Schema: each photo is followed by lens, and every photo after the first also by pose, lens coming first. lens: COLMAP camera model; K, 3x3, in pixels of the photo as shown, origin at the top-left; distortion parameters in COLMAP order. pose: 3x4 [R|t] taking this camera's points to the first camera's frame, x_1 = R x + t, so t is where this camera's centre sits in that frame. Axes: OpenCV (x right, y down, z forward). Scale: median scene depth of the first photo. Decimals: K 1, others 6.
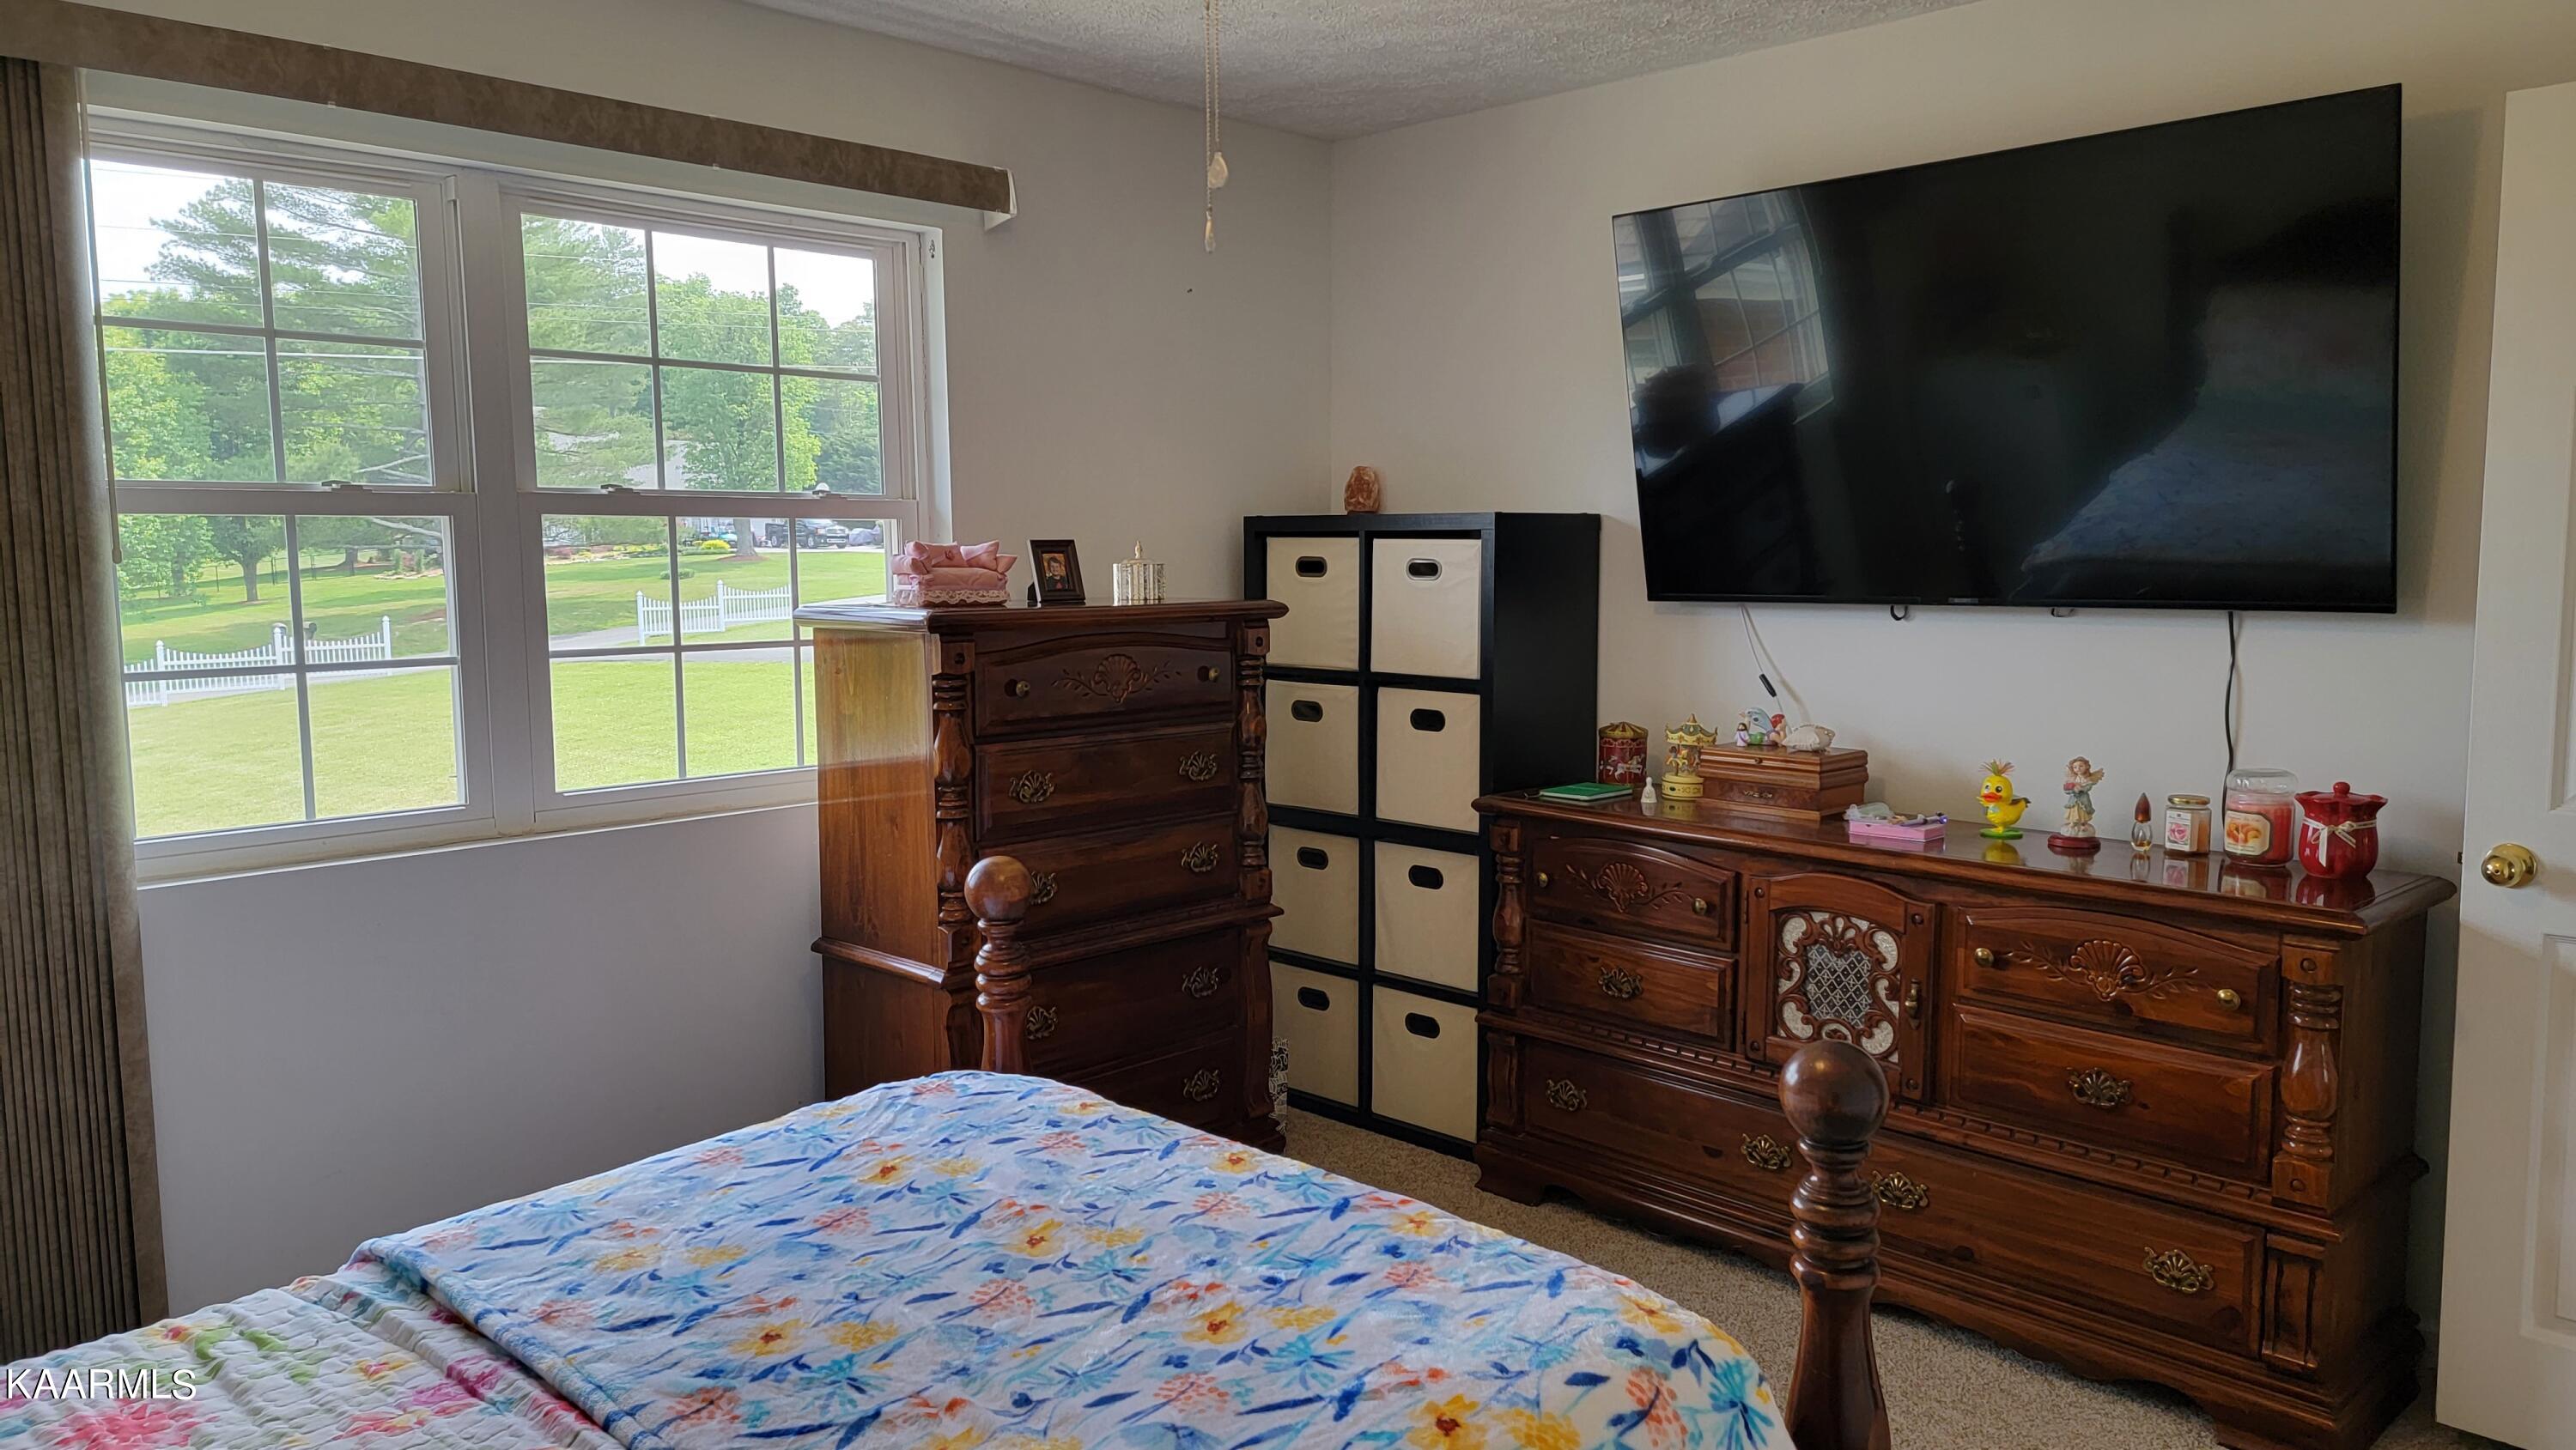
lens RADIAL K [[1783.0, 0, 1301.6], [0, 1783.0, 735.5], [0, 0, 1]] dist [0.063404, -0.026910]
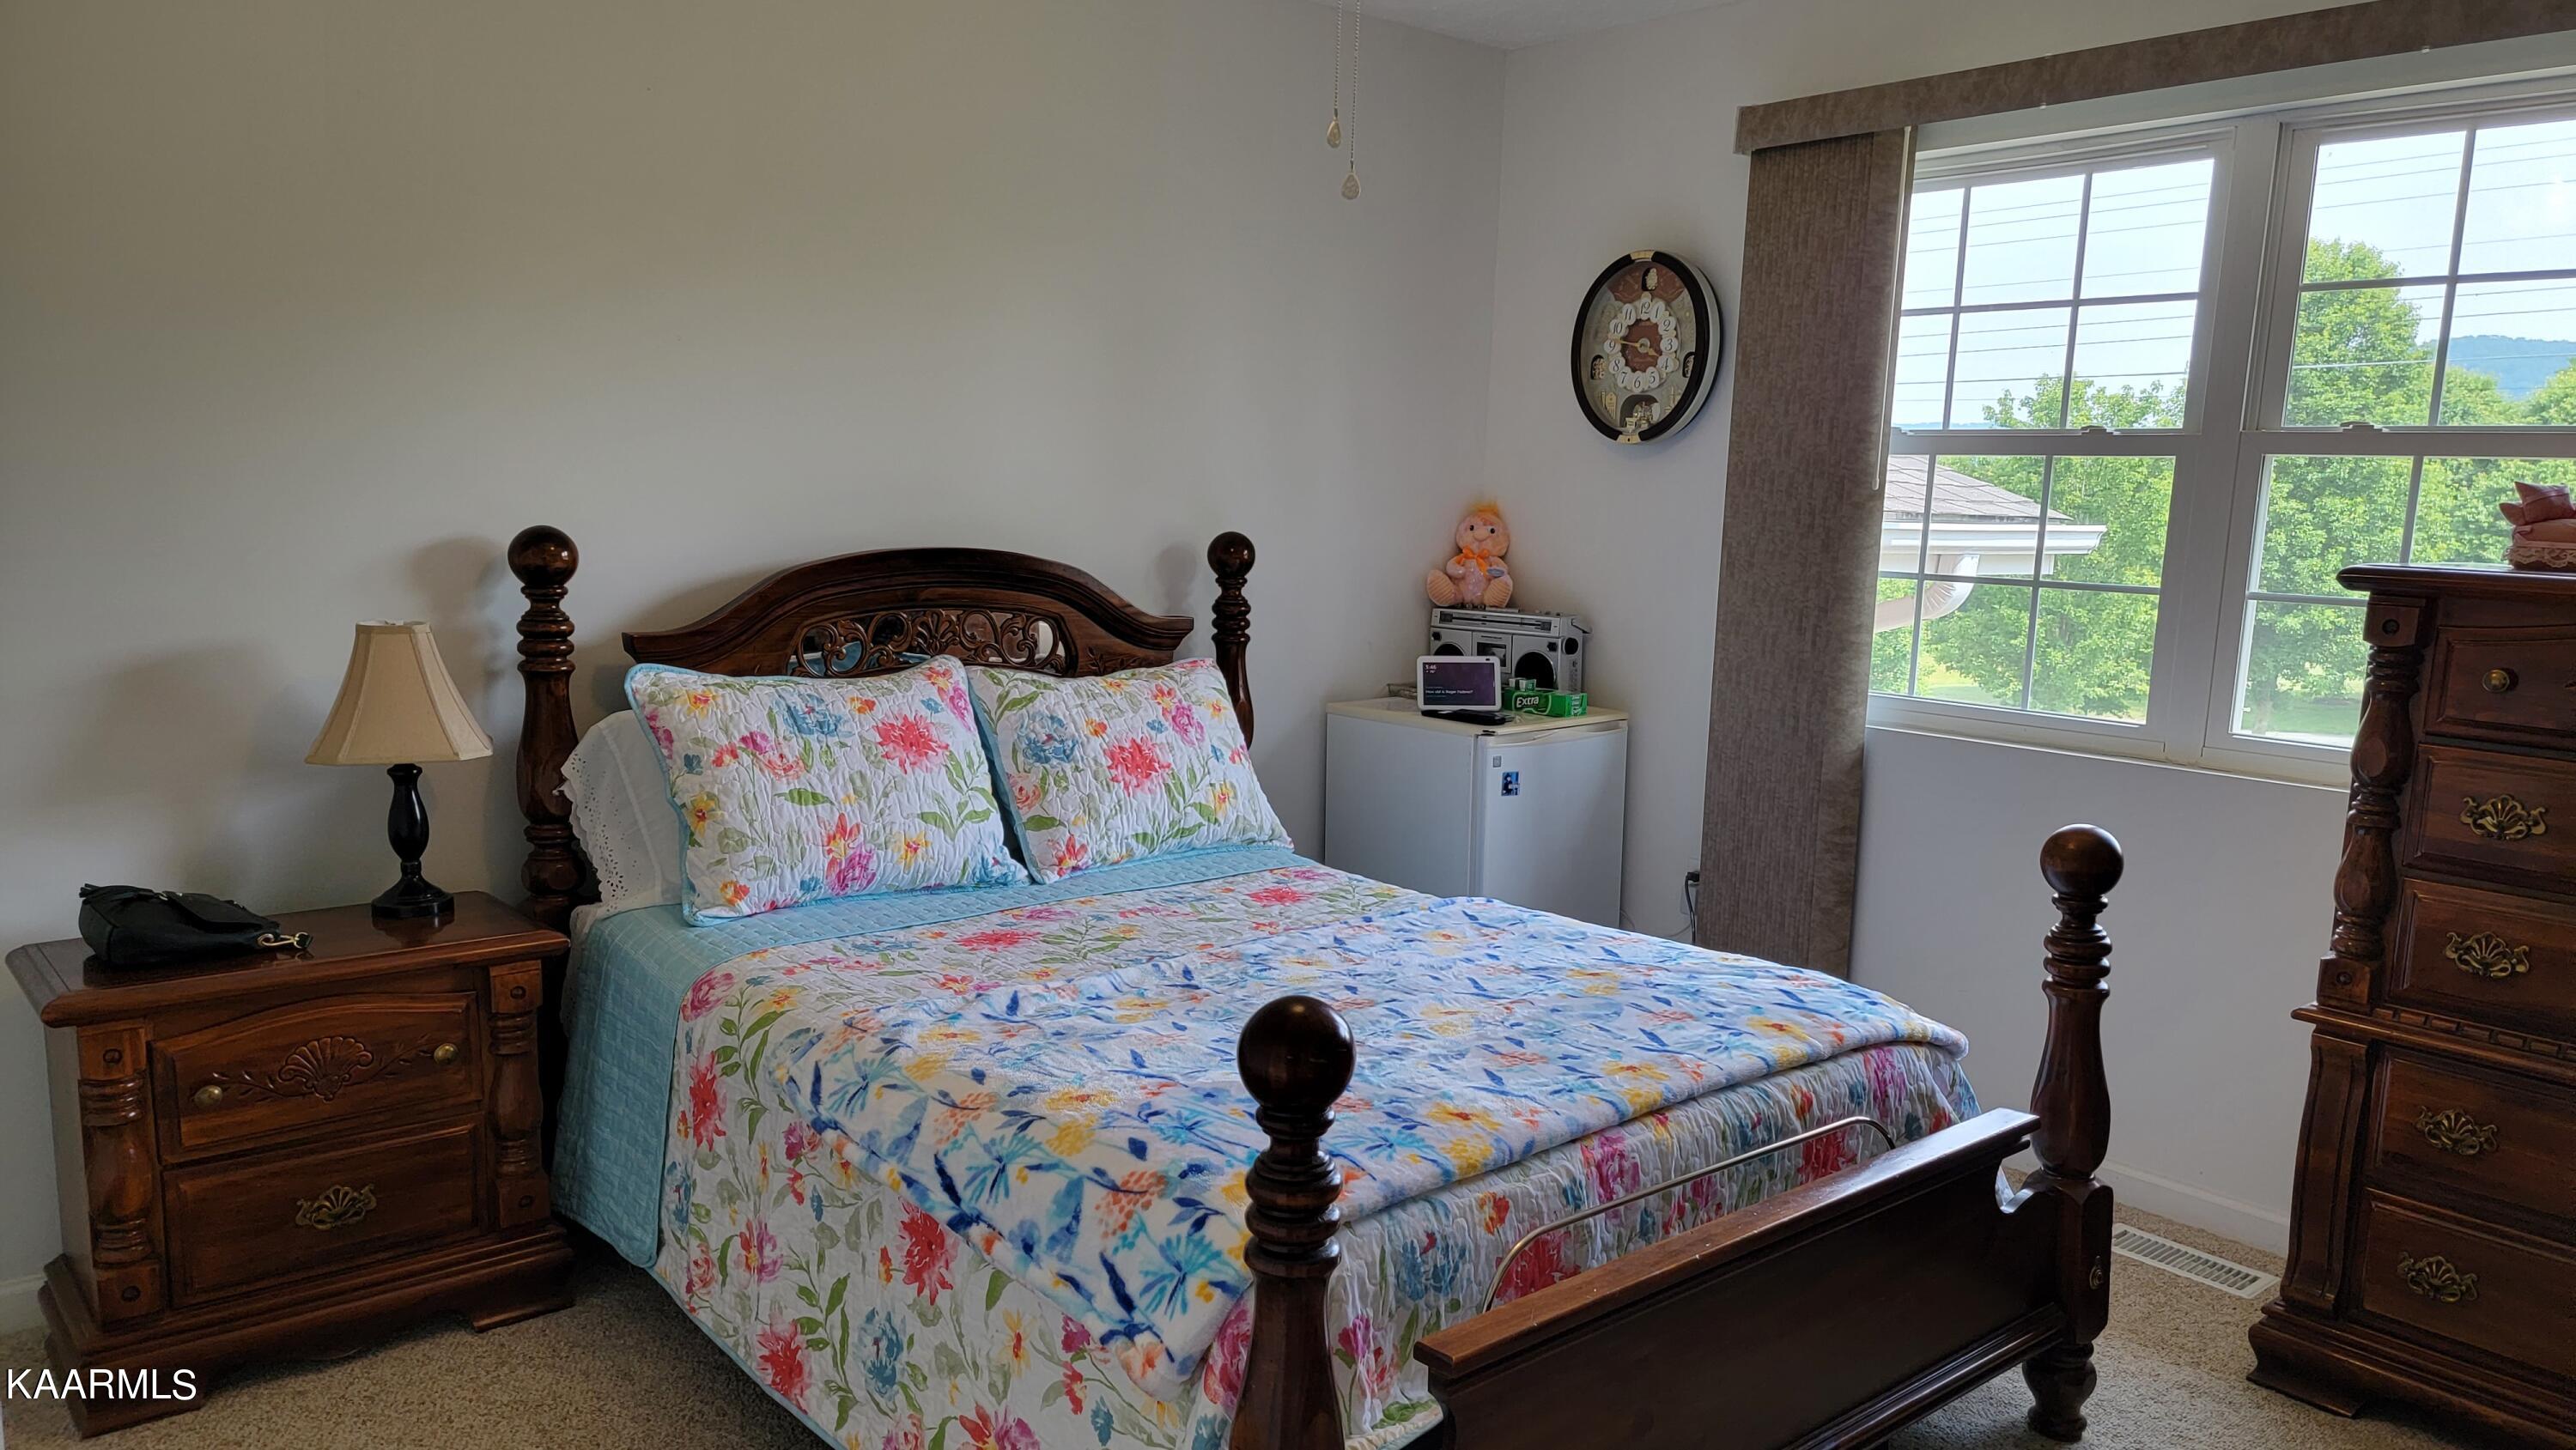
lens RADIAL K [[1783.0, 0, 1301.8], [0, 1783.0, 721.5], [0, 0, 1]] dist [0.063404, -0.026910]
pose [[-0.093089, 0.141851, -0.985501, 1.162984], [-0.146864, 0.977016, 0.154502, -0.100560], [0.984767, 0.159117, -0.070117, 1.056906]]
